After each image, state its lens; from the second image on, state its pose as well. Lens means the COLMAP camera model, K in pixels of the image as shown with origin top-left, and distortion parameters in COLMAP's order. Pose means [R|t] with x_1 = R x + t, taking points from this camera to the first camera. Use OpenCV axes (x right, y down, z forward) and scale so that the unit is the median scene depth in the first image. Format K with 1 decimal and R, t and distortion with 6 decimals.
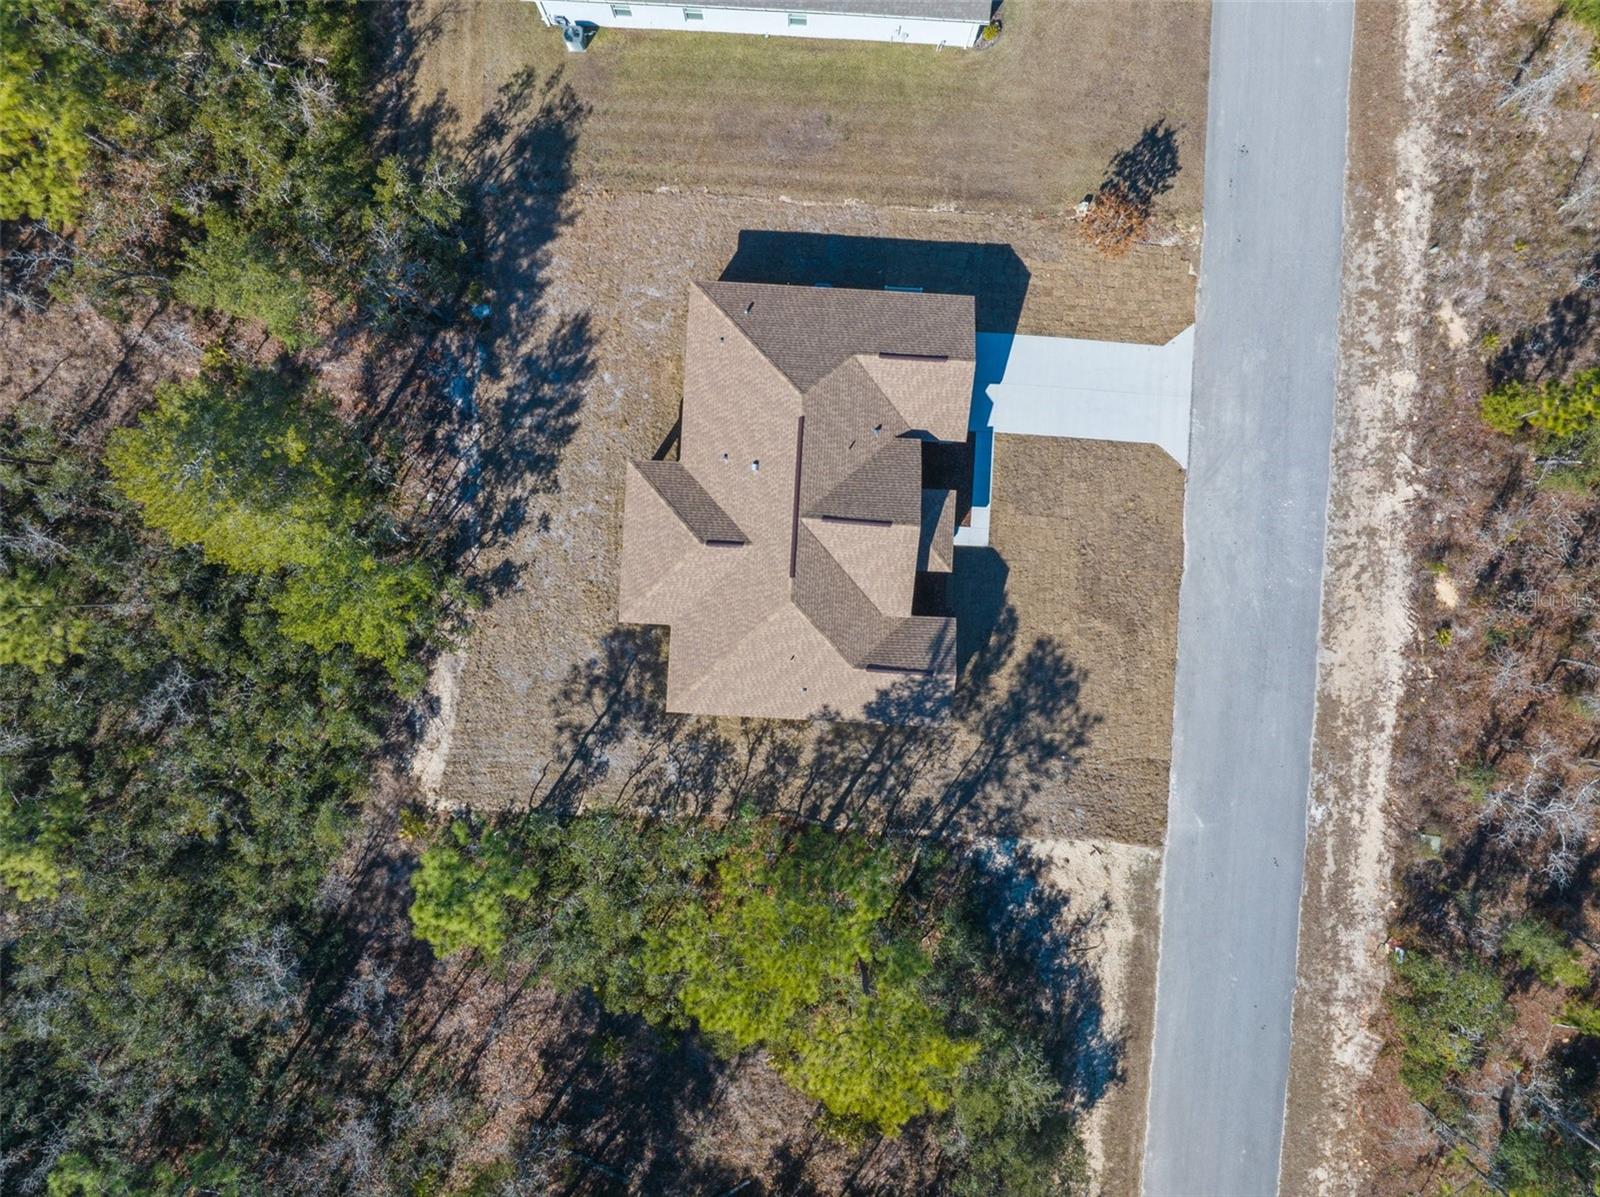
lens RADIAL K [[1125.8, 0, 806.8], [0, 1125.8, 585.2], [0, 0, 1]] dist [-0.045067, 0.004815]
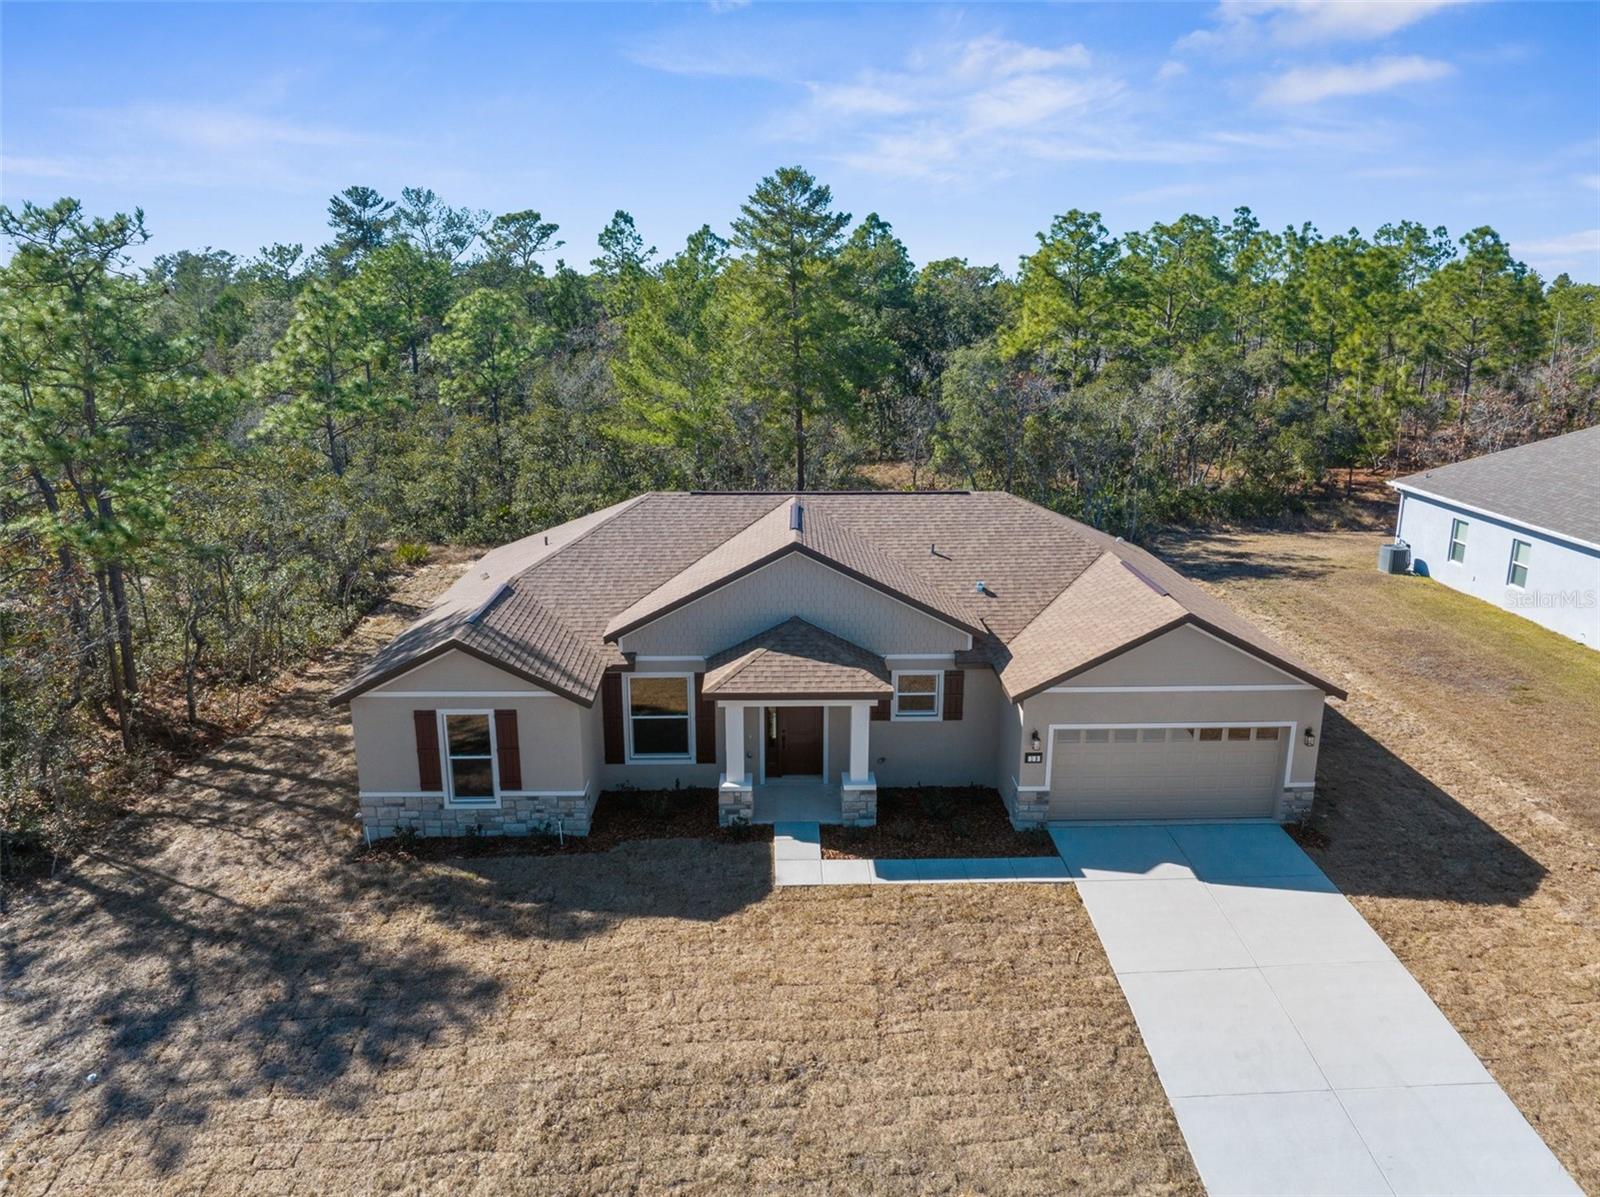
lens RADIAL K [[1125.8, 0, 805.9], [0, 1125.8, 601.7], [0, 0, 1]] dist [-0.045067, 0.004815]
pose [[0.085758, 0.258970, -0.962071, 0.500764], [-0.996299, 0.016675, -0.084320, -0.015059], [-0.005794, 0.965741, 0.259441, 0.806392]]
